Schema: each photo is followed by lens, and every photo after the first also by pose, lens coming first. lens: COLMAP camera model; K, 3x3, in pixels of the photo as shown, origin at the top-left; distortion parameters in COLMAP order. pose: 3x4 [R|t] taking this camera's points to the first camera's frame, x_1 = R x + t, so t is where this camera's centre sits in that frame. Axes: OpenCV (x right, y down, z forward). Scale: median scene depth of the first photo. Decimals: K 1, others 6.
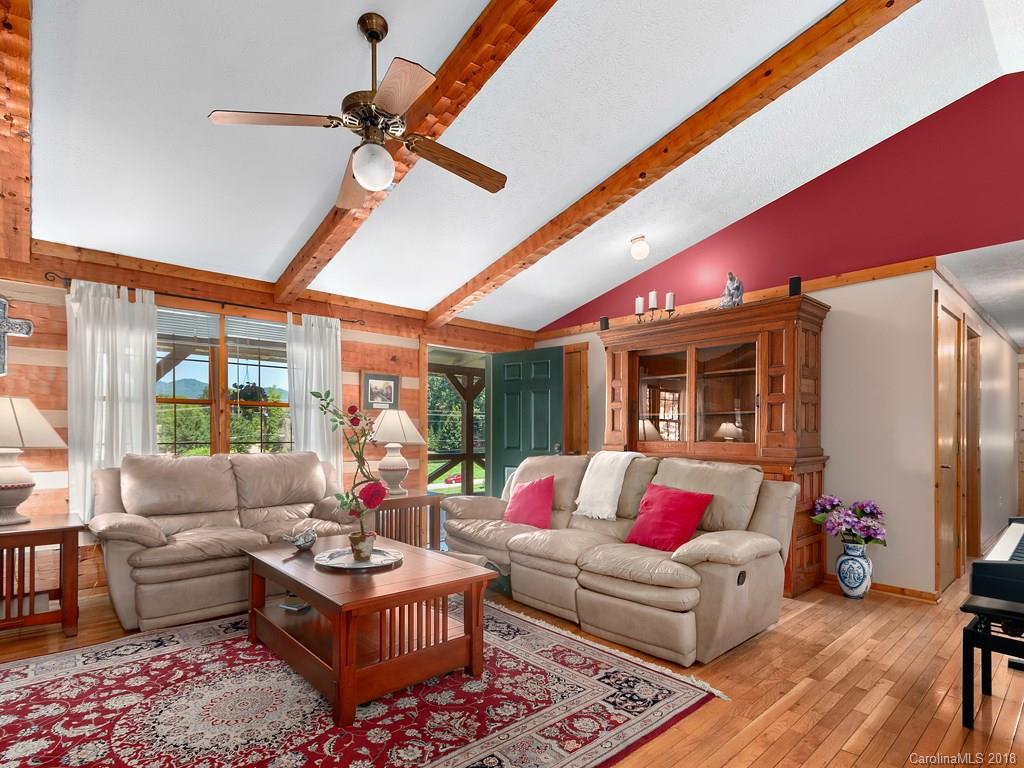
lens RADIAL K [[524.7, 0, 494.7], [0, 524.7, 408.0], [0, 0, 1]] dist [-0.001332, 0.000254]
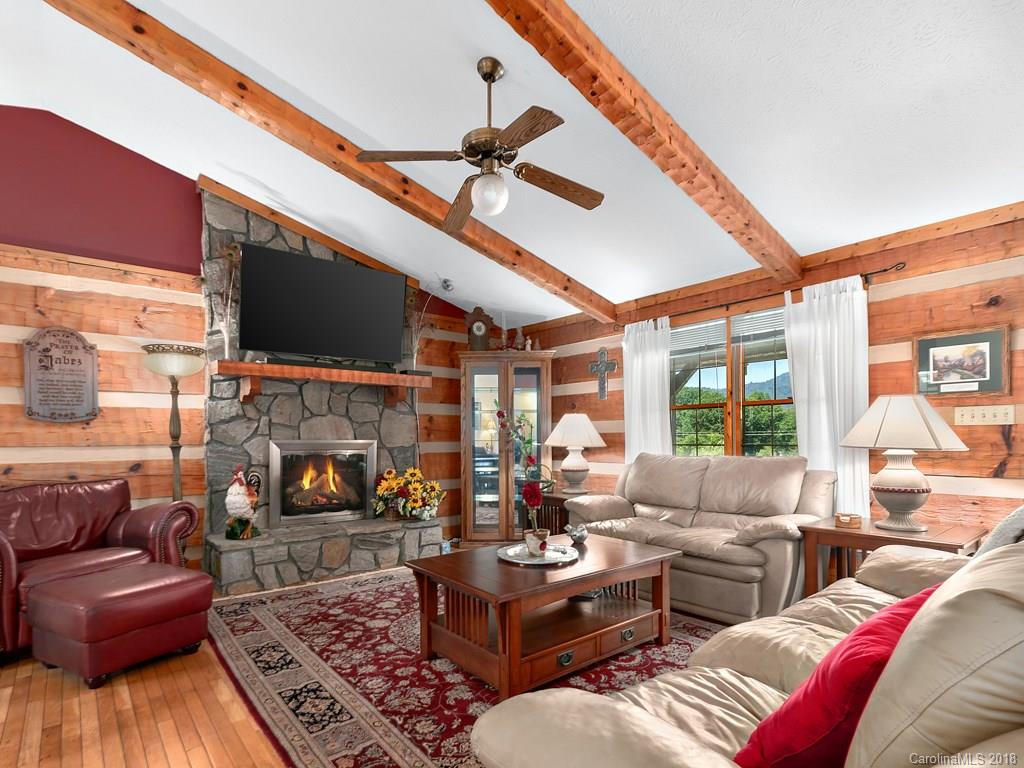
lens RADIAL K [[524.7, 0, 494.7], [0, 524.7, 408.0], [0, 0, 1]] dist [-0.001332, 0.000254]
pose [[-0.036850, -0.065633, -0.997163, 0.534554], [0.048483, 0.996548, -0.067384, 0.045263], [0.998144, -0.050829, -0.033541, 0.645067]]
